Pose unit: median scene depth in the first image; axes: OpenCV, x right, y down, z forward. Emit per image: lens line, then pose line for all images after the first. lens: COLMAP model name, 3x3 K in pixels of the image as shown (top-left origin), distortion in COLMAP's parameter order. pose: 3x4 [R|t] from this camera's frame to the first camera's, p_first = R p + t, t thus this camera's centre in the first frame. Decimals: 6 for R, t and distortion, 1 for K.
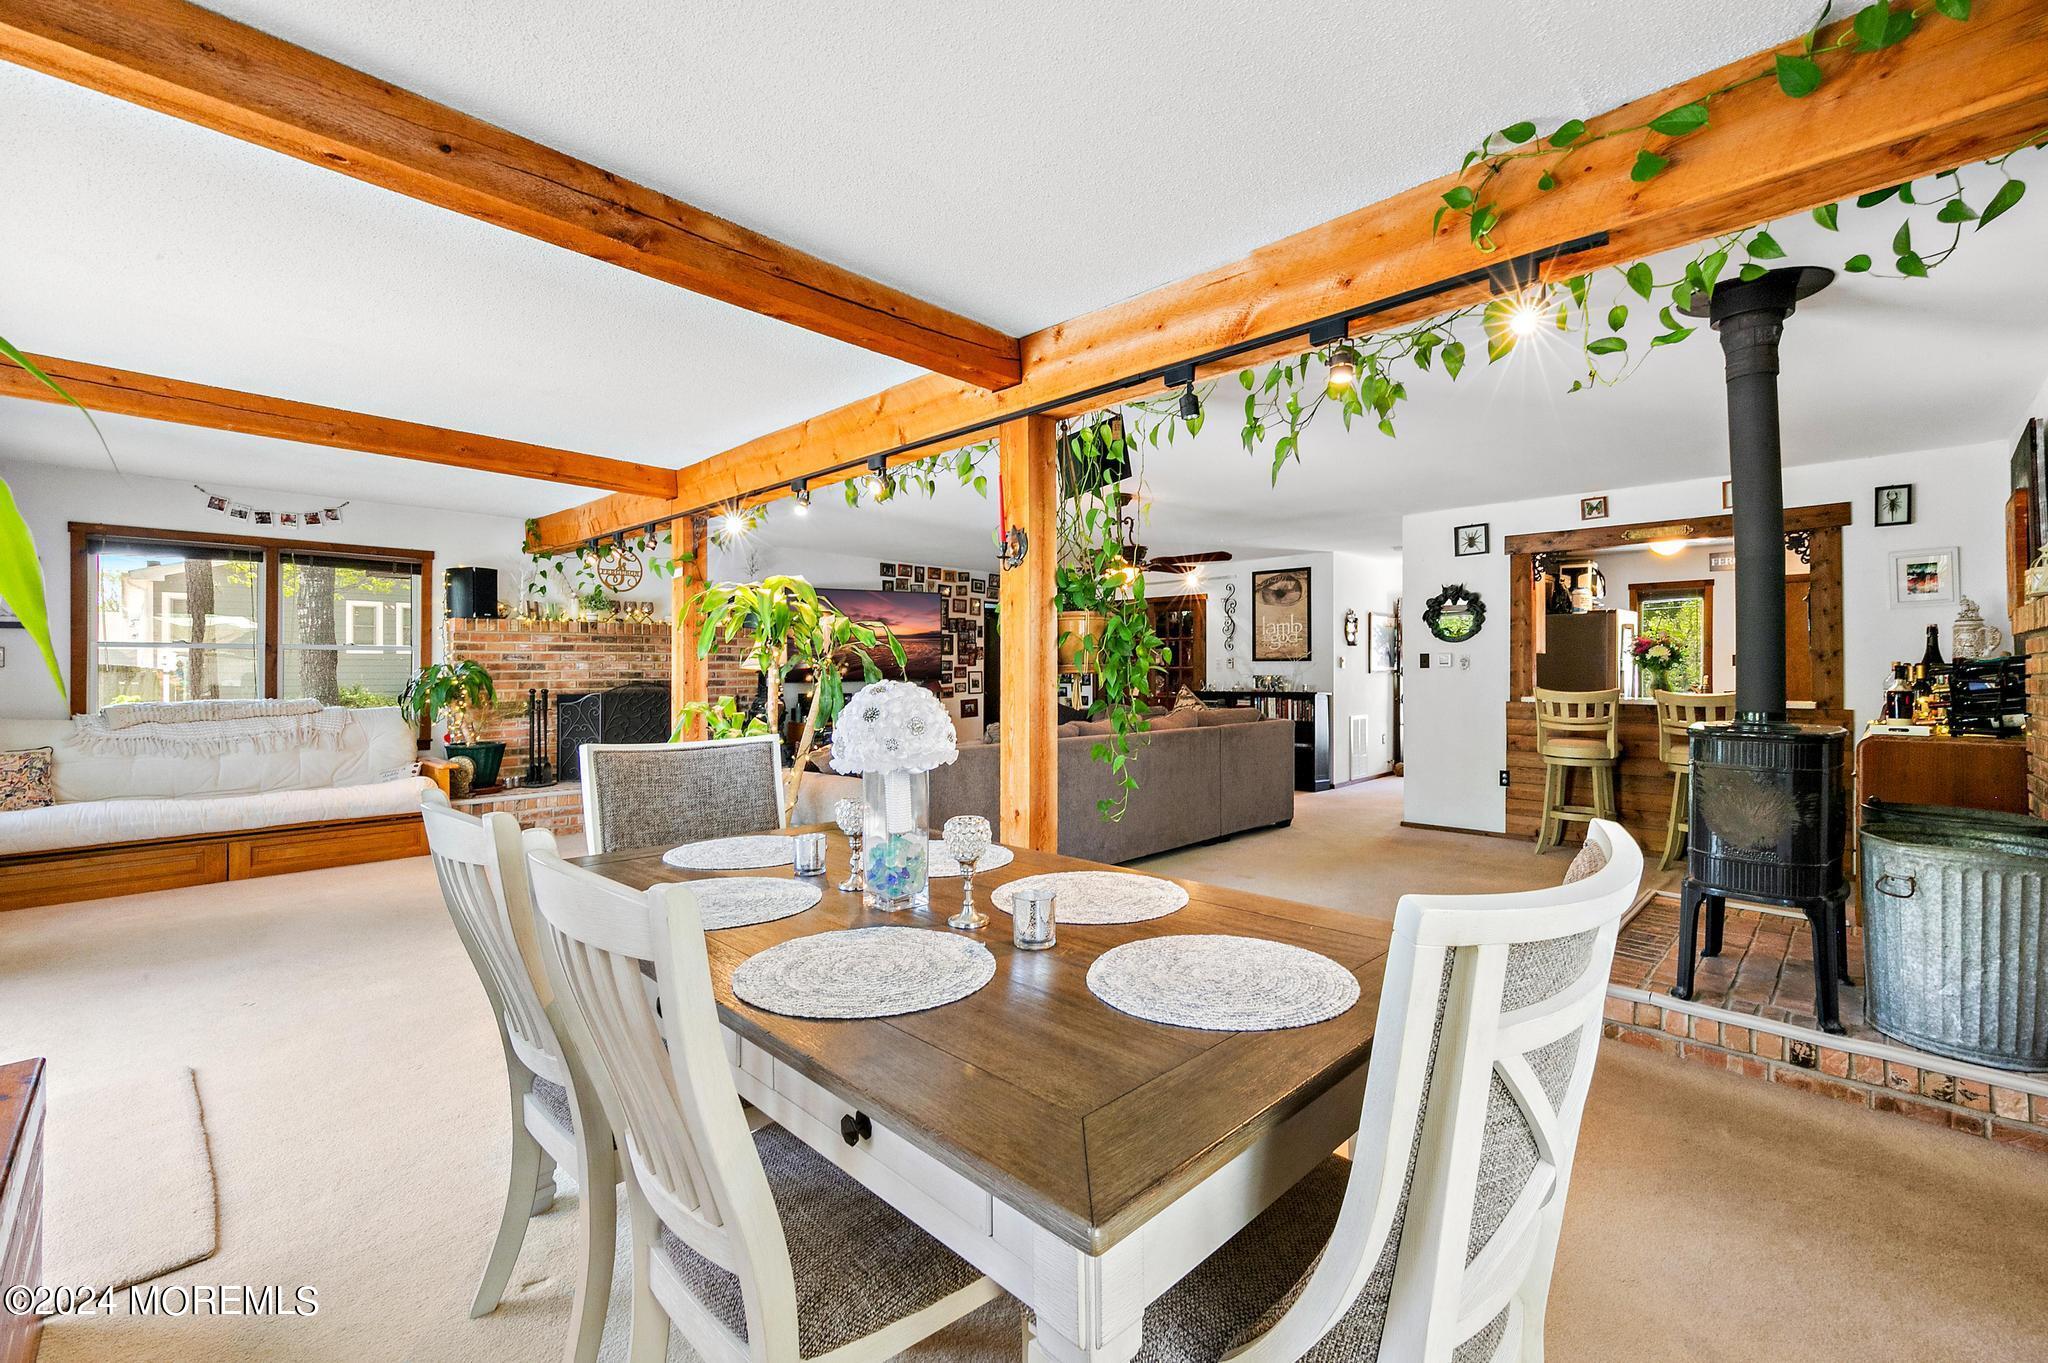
lens RADIAL K [[865.0, 0, 1034.1], [0, 865.0, 672.3], [0, 0, 1]] dist [0.010031, -0.001806]
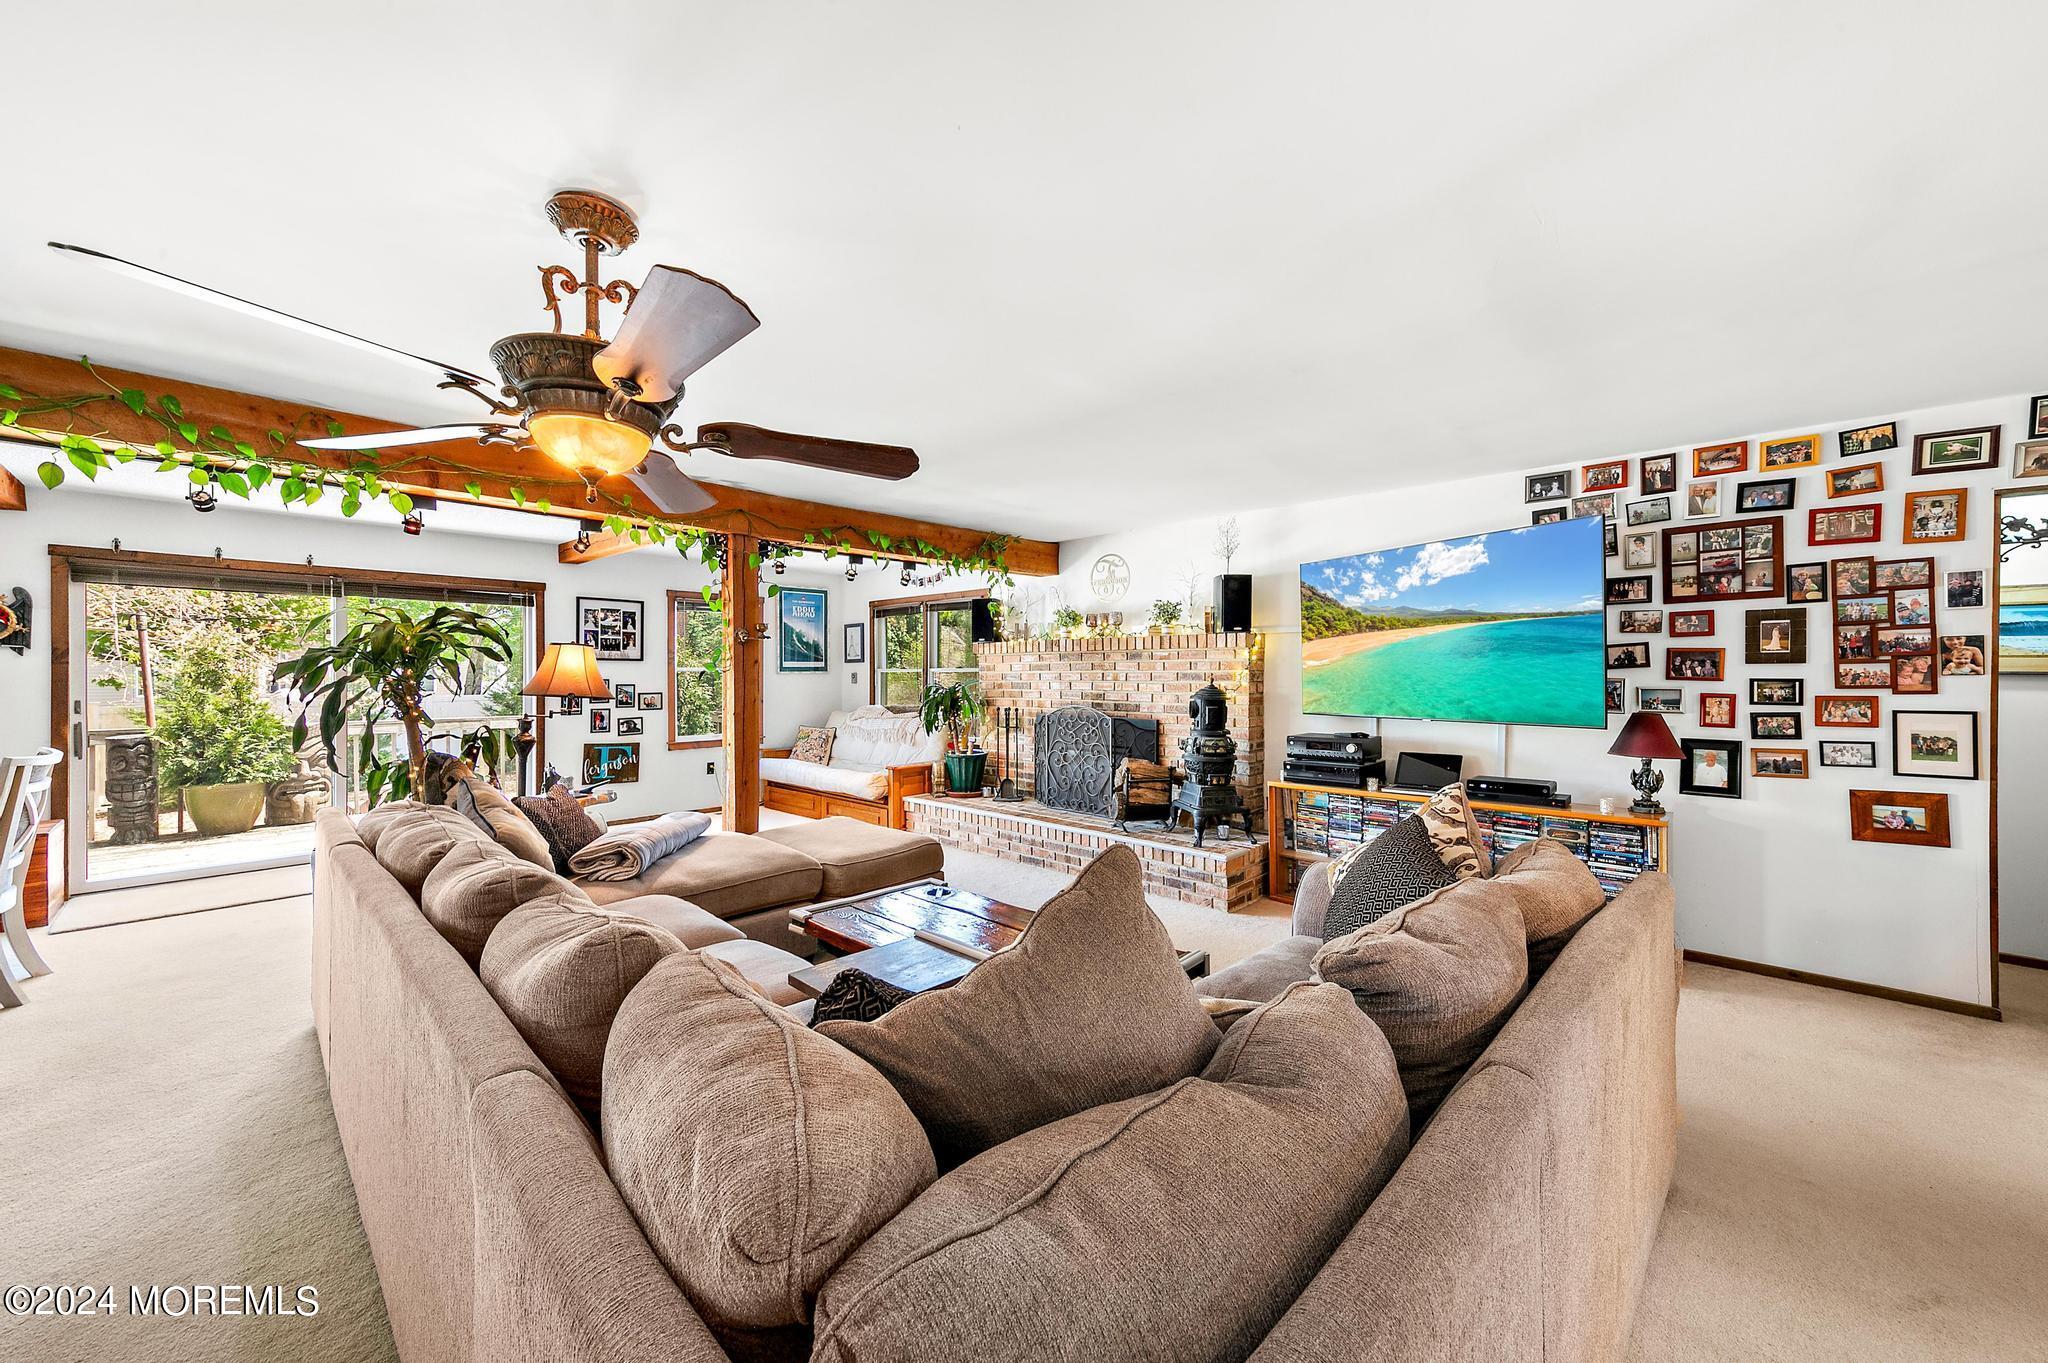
lens RADIAL K [[752.2, 0, 1023.4], [0, 752.2, 674.5], [0, 0, 1]] dist [0.009940, 0.000013]
pose [[0.011660, 0.002619, -0.999929, 0.353300], [-0.002656, 0.999993, 0.002588, -0.023684], [0.999928, 0.002625, 0.011667, 1.033903]]
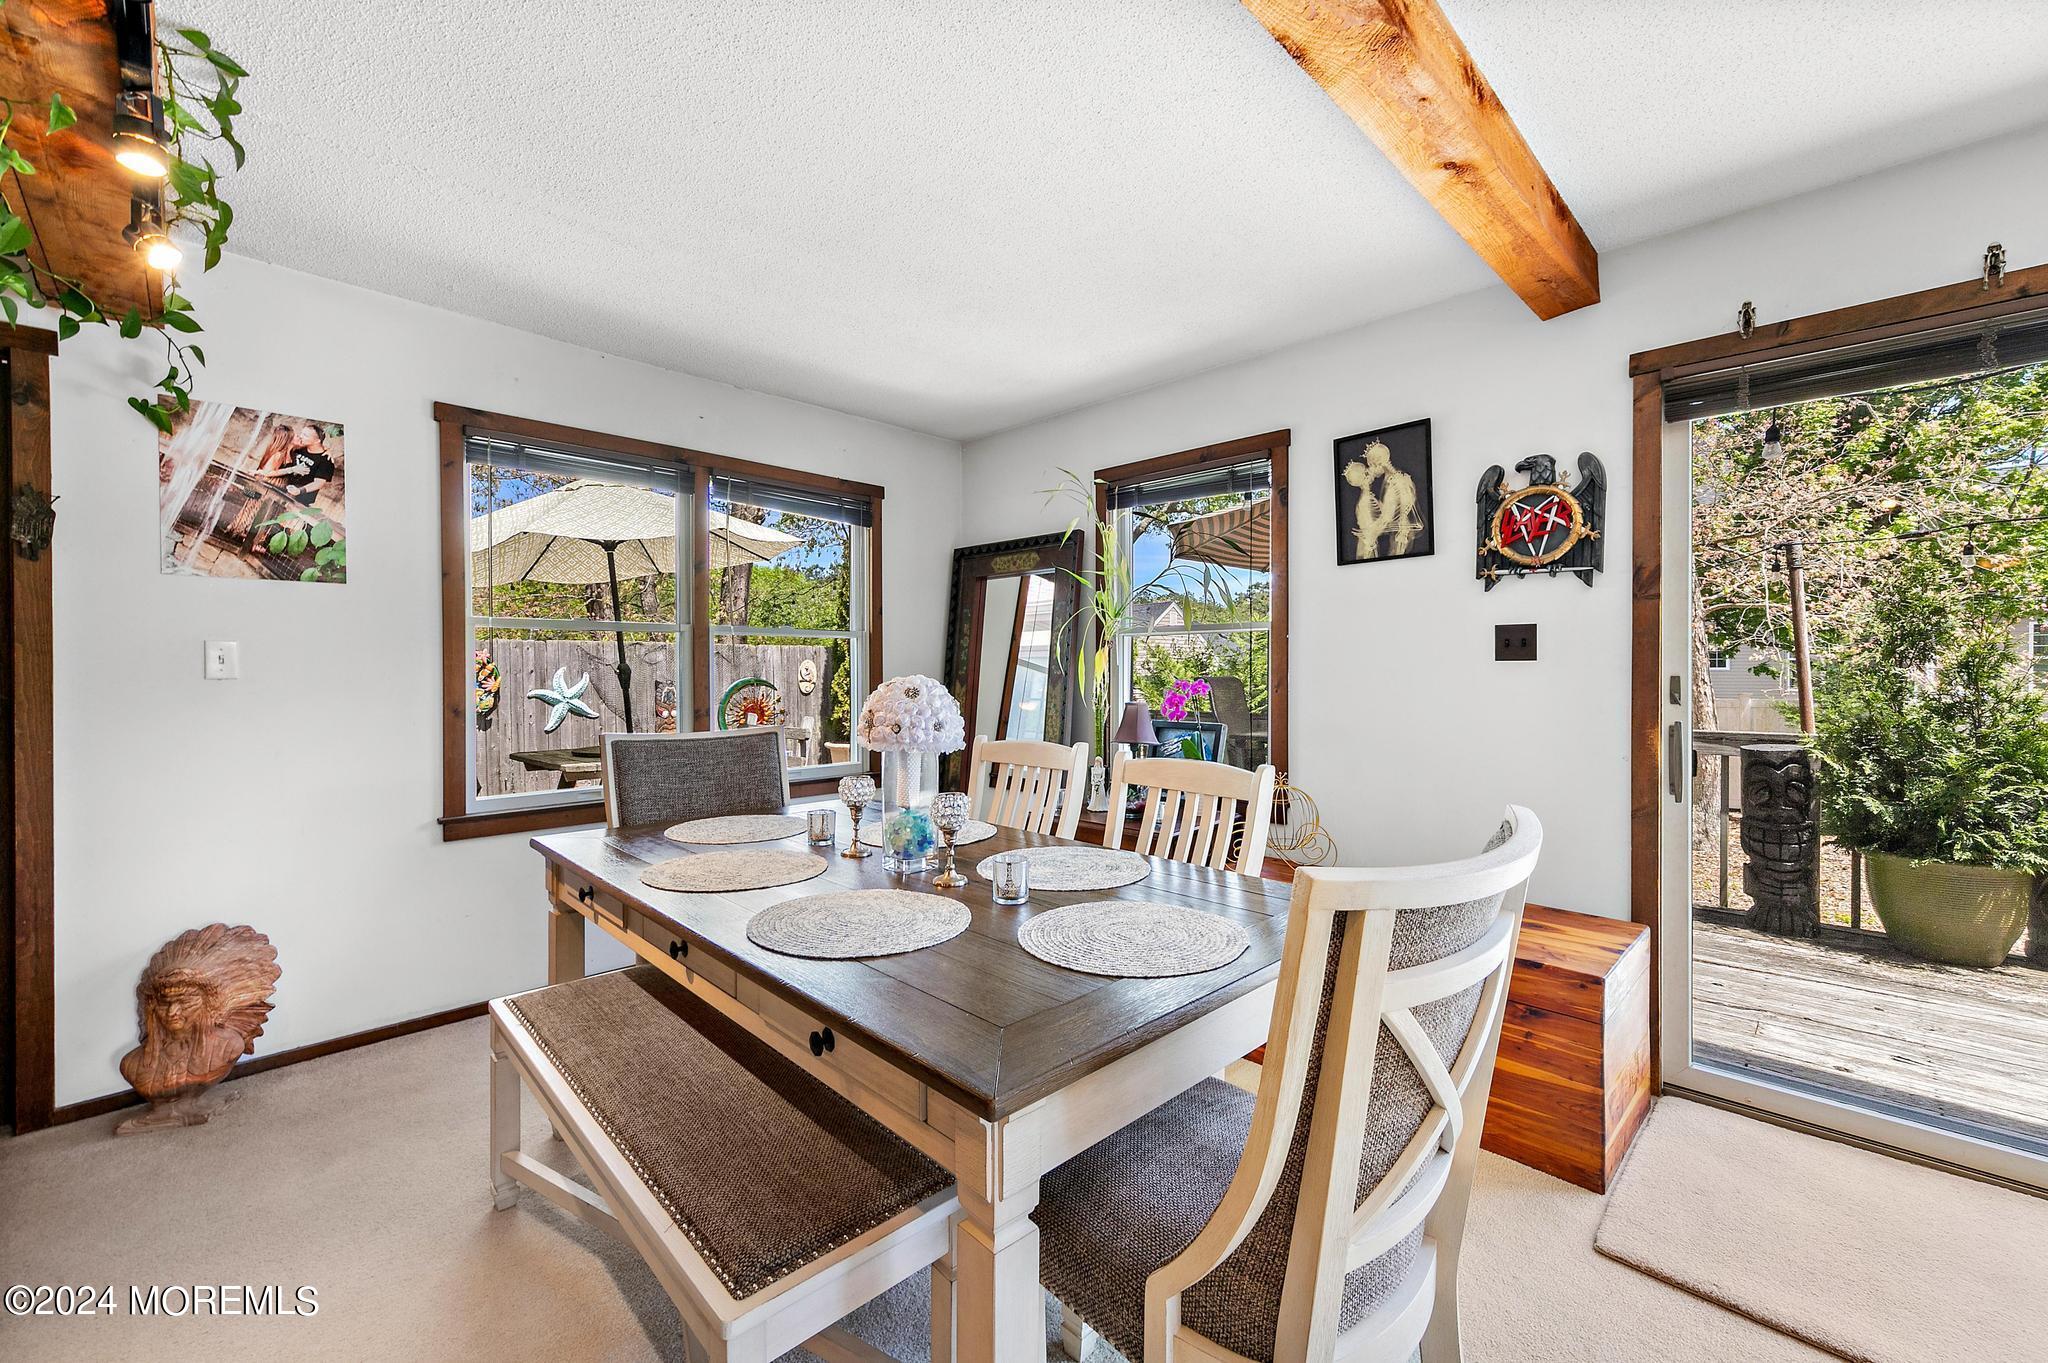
lens RADIAL K [[797.1, 0, 1048.5], [0, 797.1, 671.4], [0, 0, 1]] dist [0.012620, -0.002345]
pose [[-0.999785, 0.002889, 0.020527, -0.089518], [0.003006, 0.999979, 0.005668, -0.000765], [-0.020510, 0.005729, -0.999773, 0.530923]]
